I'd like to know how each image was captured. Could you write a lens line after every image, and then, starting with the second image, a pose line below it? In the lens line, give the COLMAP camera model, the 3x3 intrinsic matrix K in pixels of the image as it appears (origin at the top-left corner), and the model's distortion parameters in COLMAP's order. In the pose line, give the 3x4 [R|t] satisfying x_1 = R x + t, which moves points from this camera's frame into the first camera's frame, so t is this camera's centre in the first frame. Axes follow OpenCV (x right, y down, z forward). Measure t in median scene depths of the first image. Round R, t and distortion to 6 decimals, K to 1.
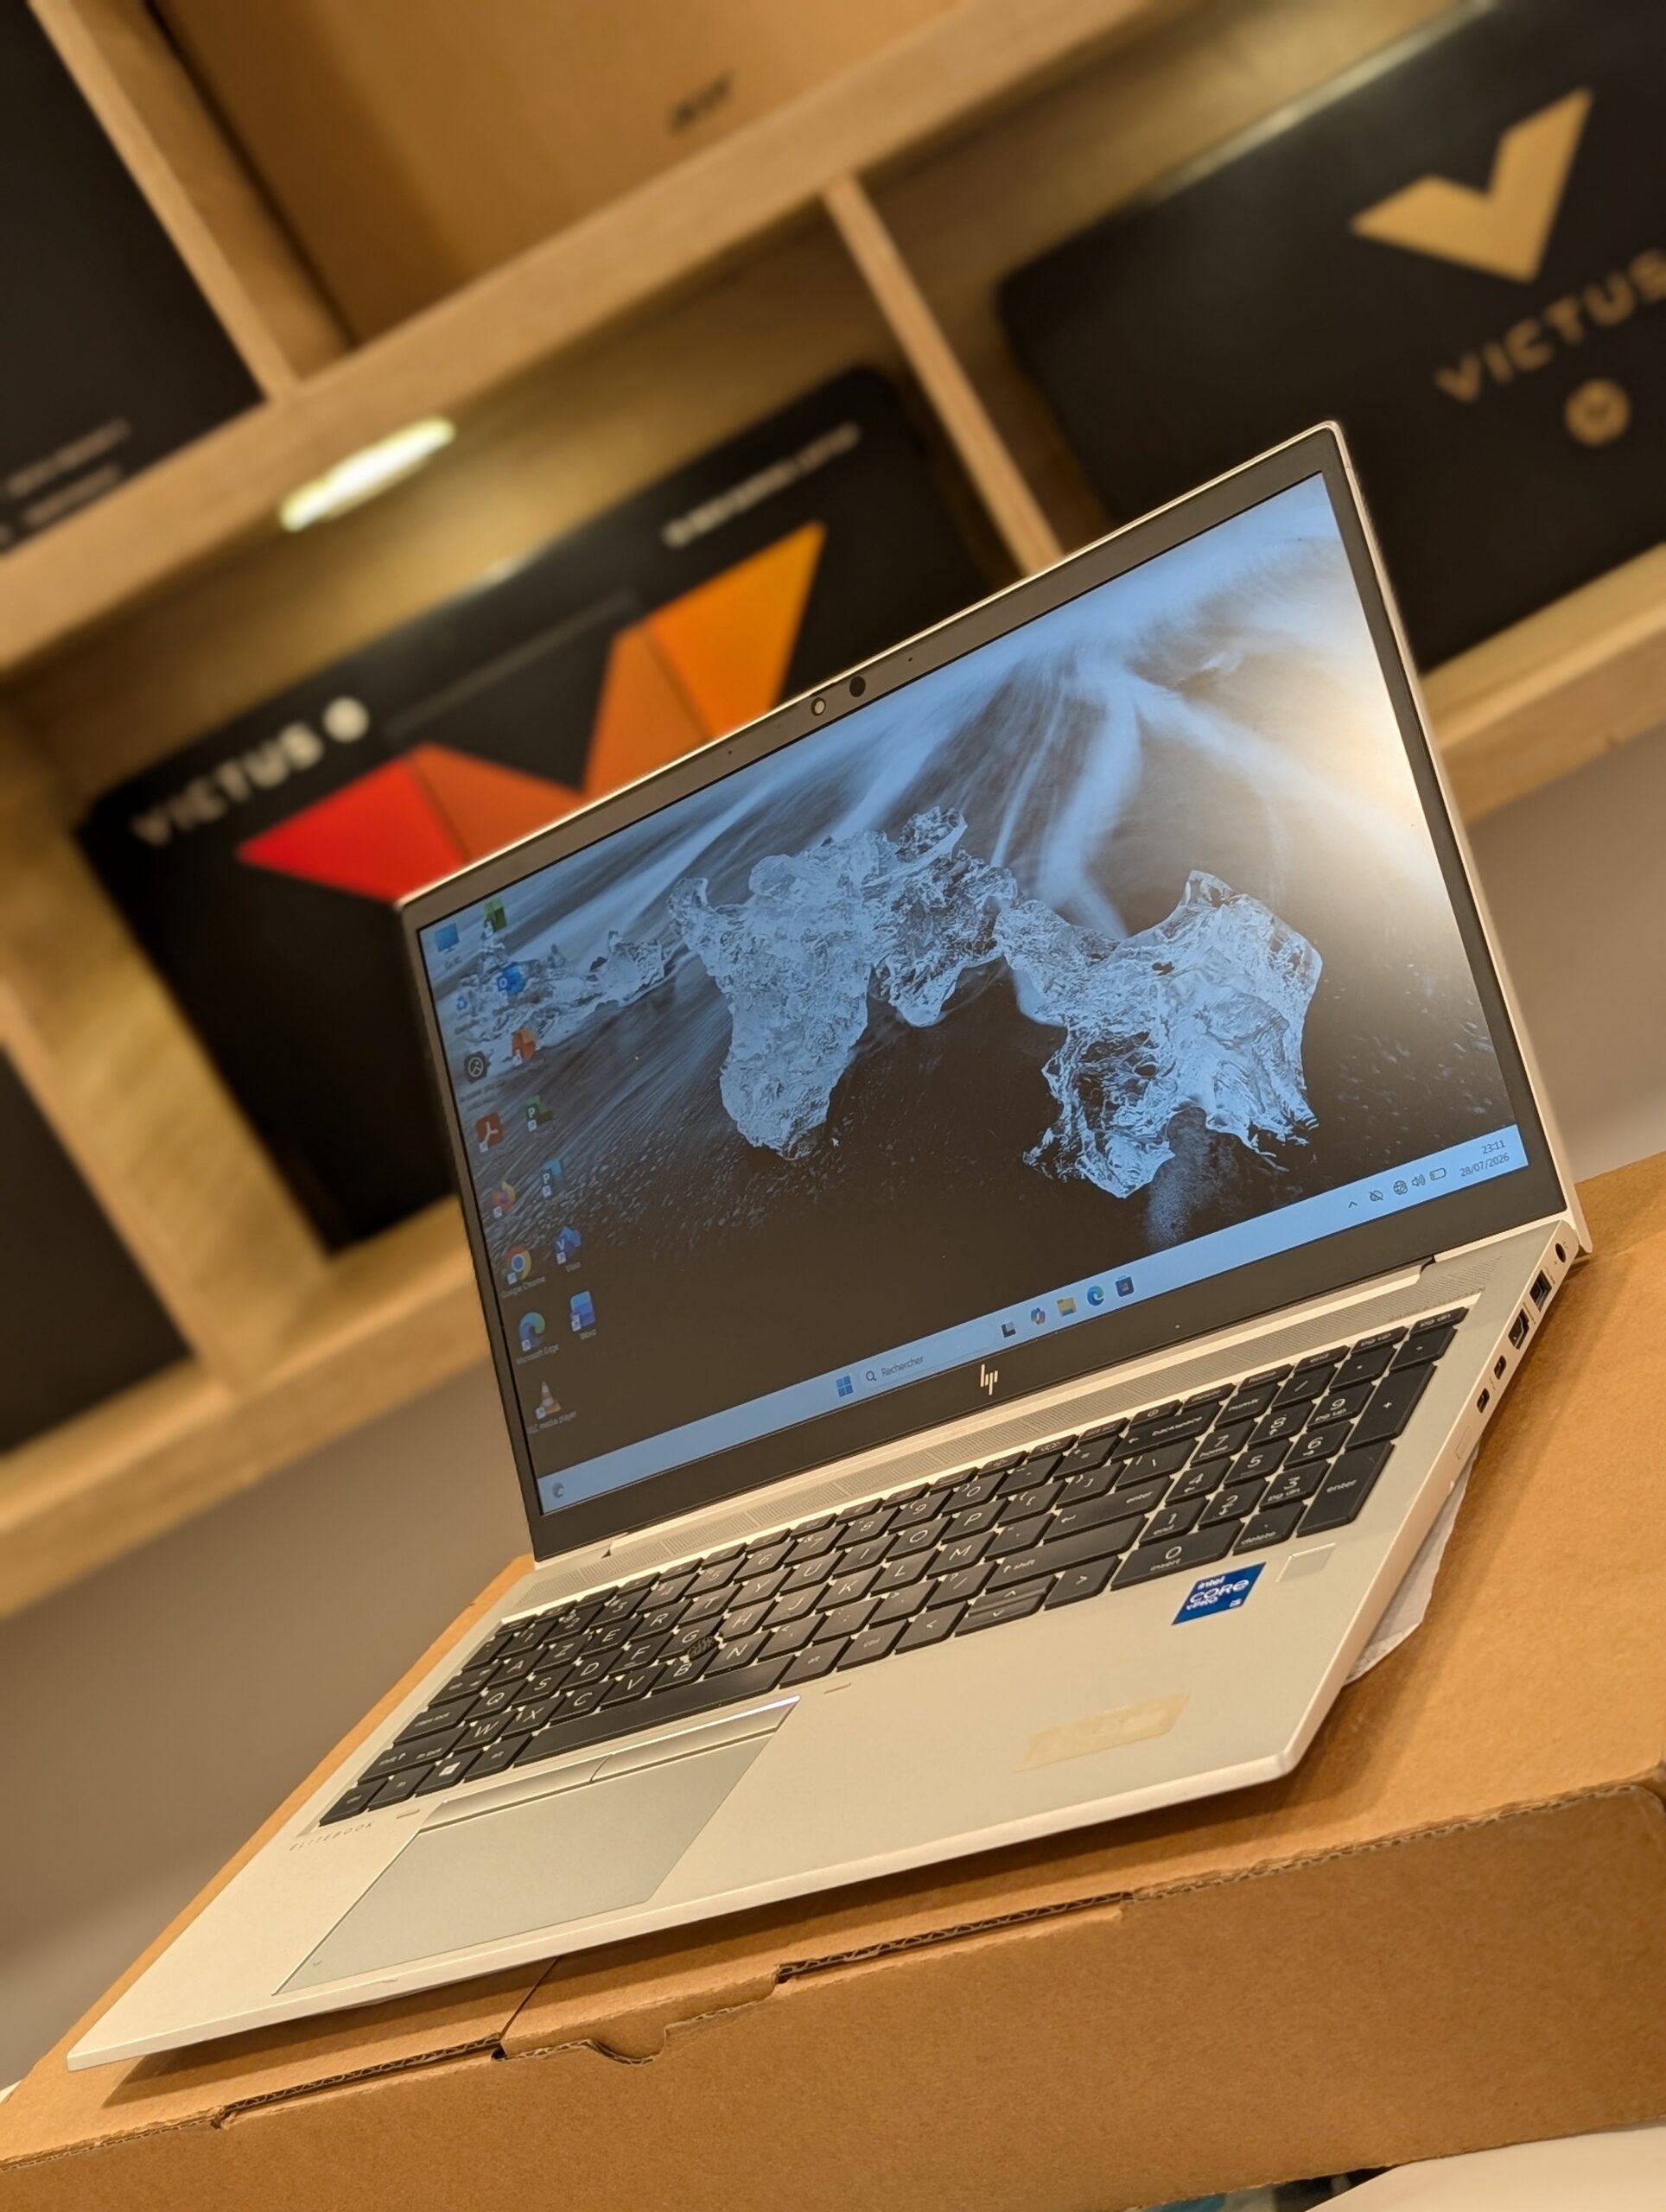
lens RADIAL K [[3327.5, 0, 989.6], [0, 3327.5, 1055.1], [0, 0, 1]] dist [0.223725, -1.137410]
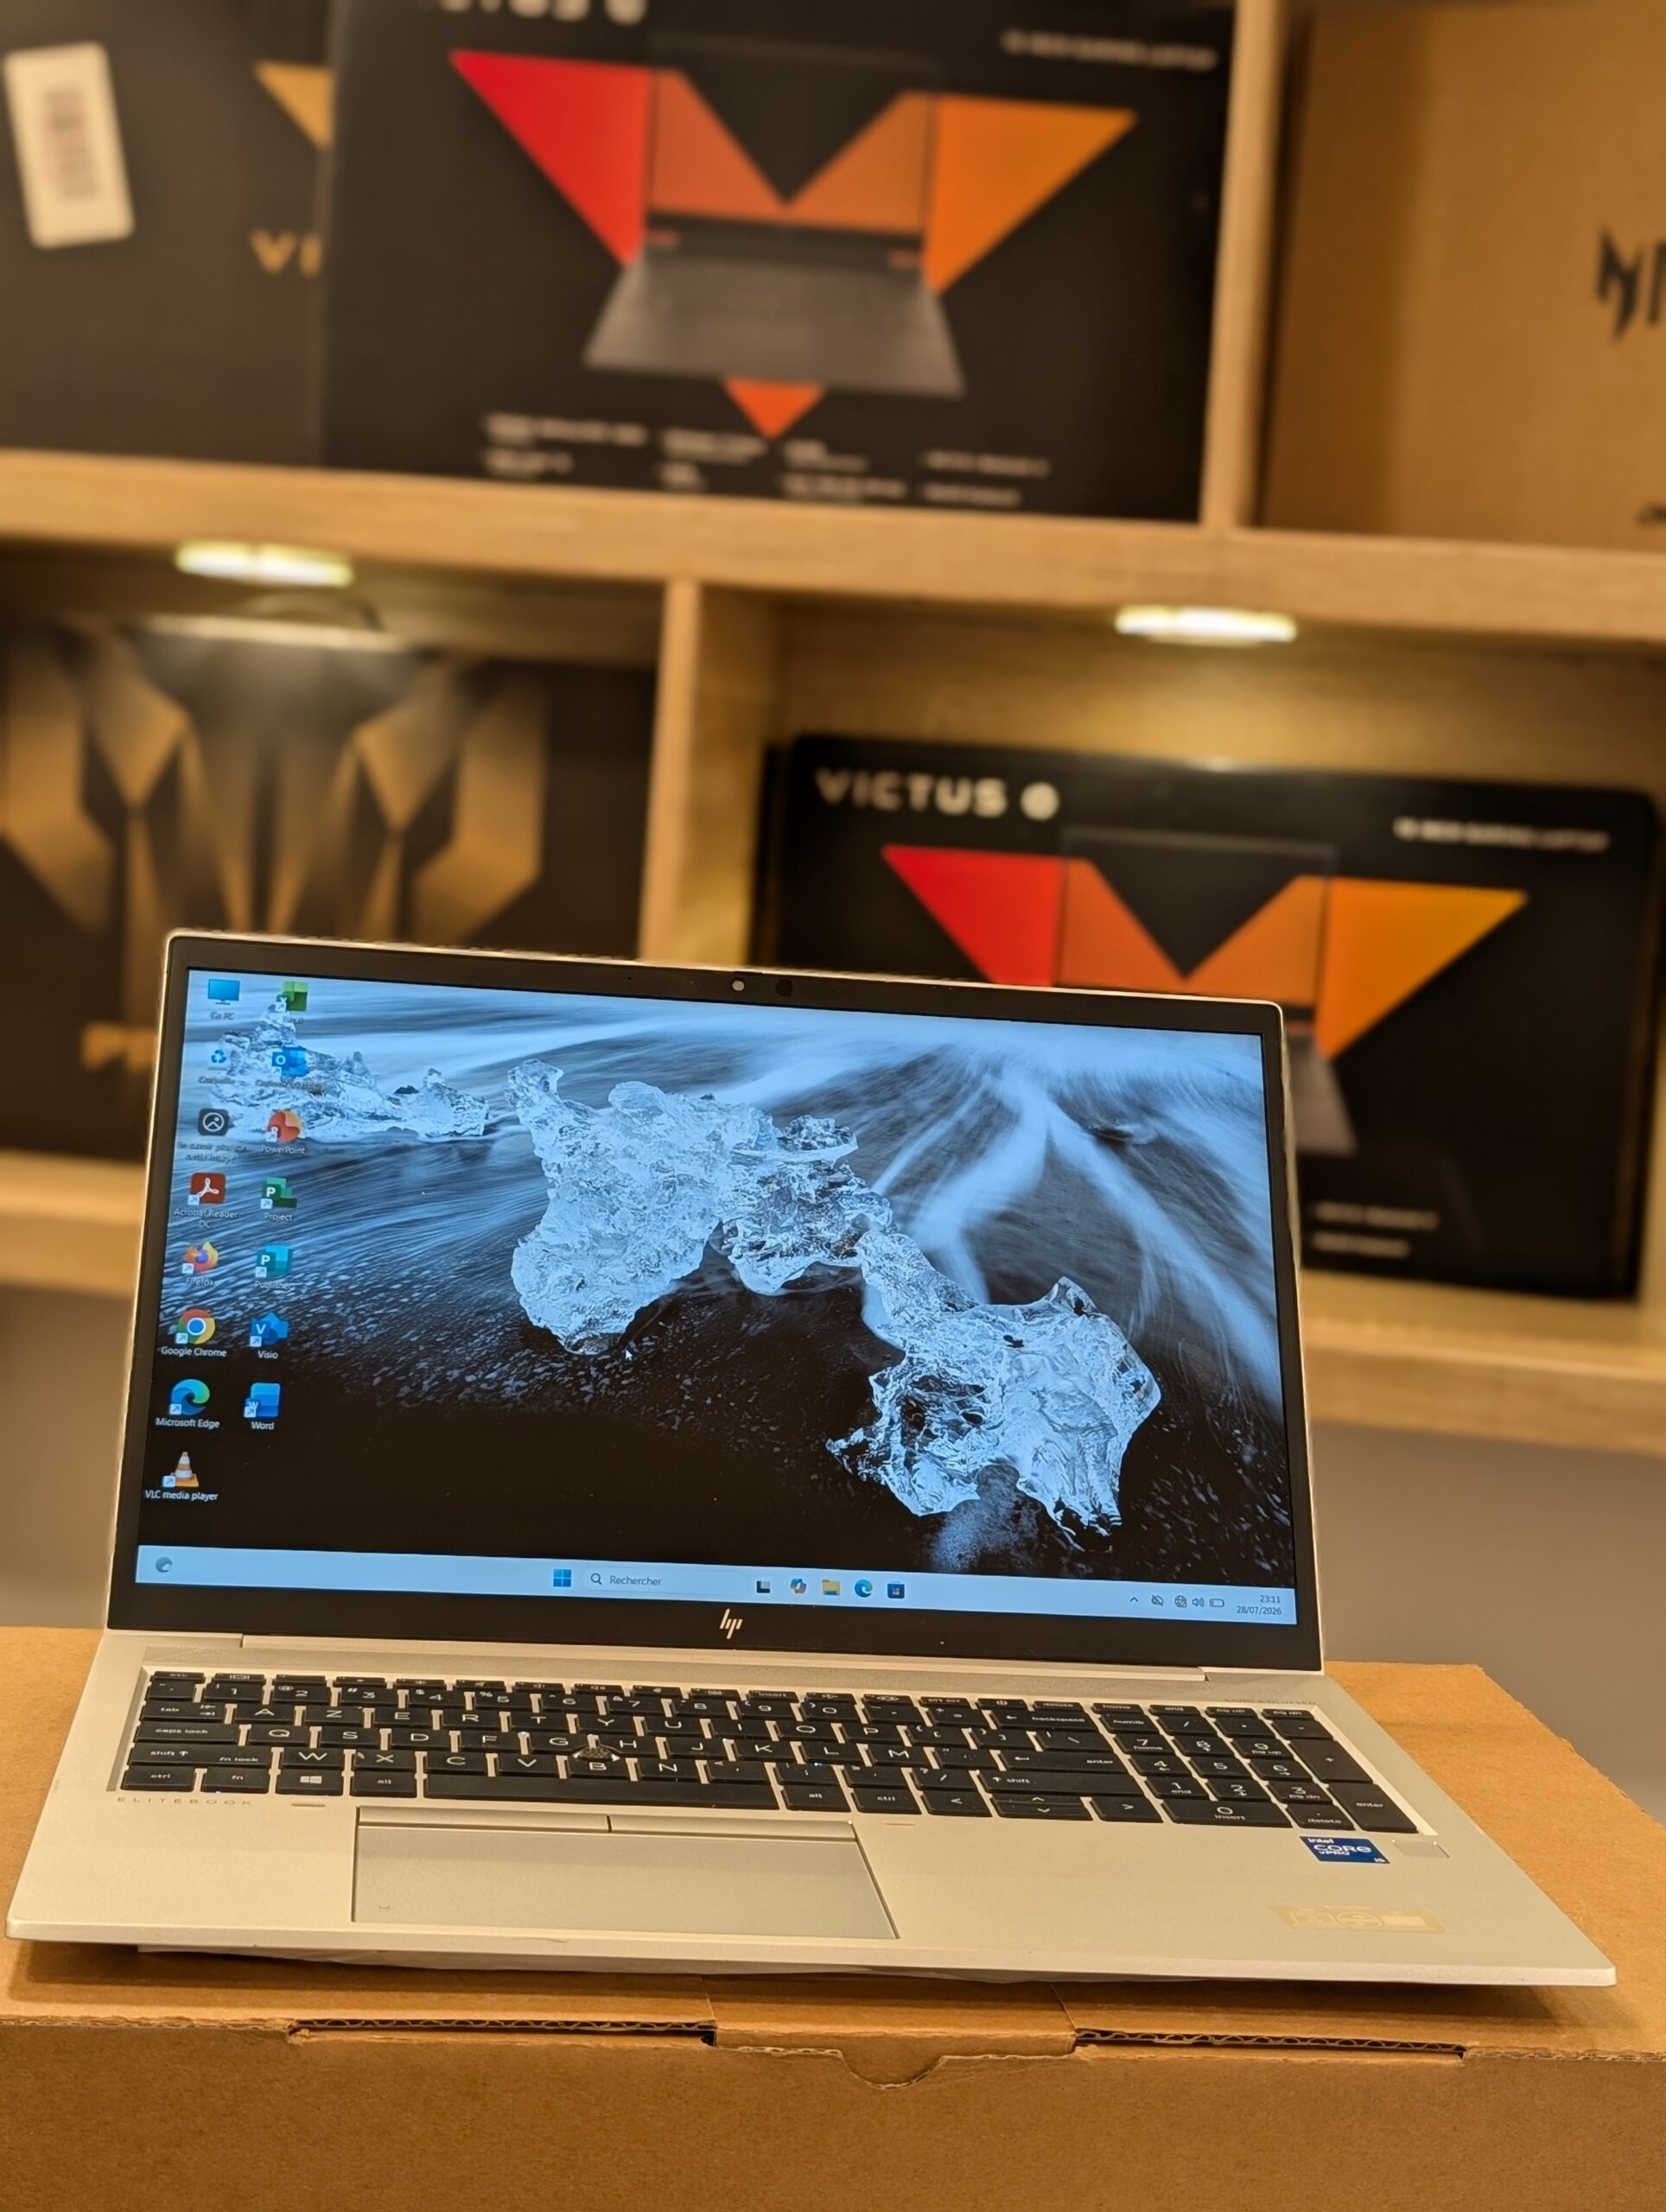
lens RADIAL K [[3226.5, 0, 914.9], [0, 3226.5, 1112.2], [0, 0, 1]] dist [0.190944, -0.909850]
pose [[0.668905, 0.482522, 0.565455, -0.614958], [-0.321488, 0.873651, -0.365212, 0.310458], [-0.670233, 0.062505, 0.739514, 0.202675]]
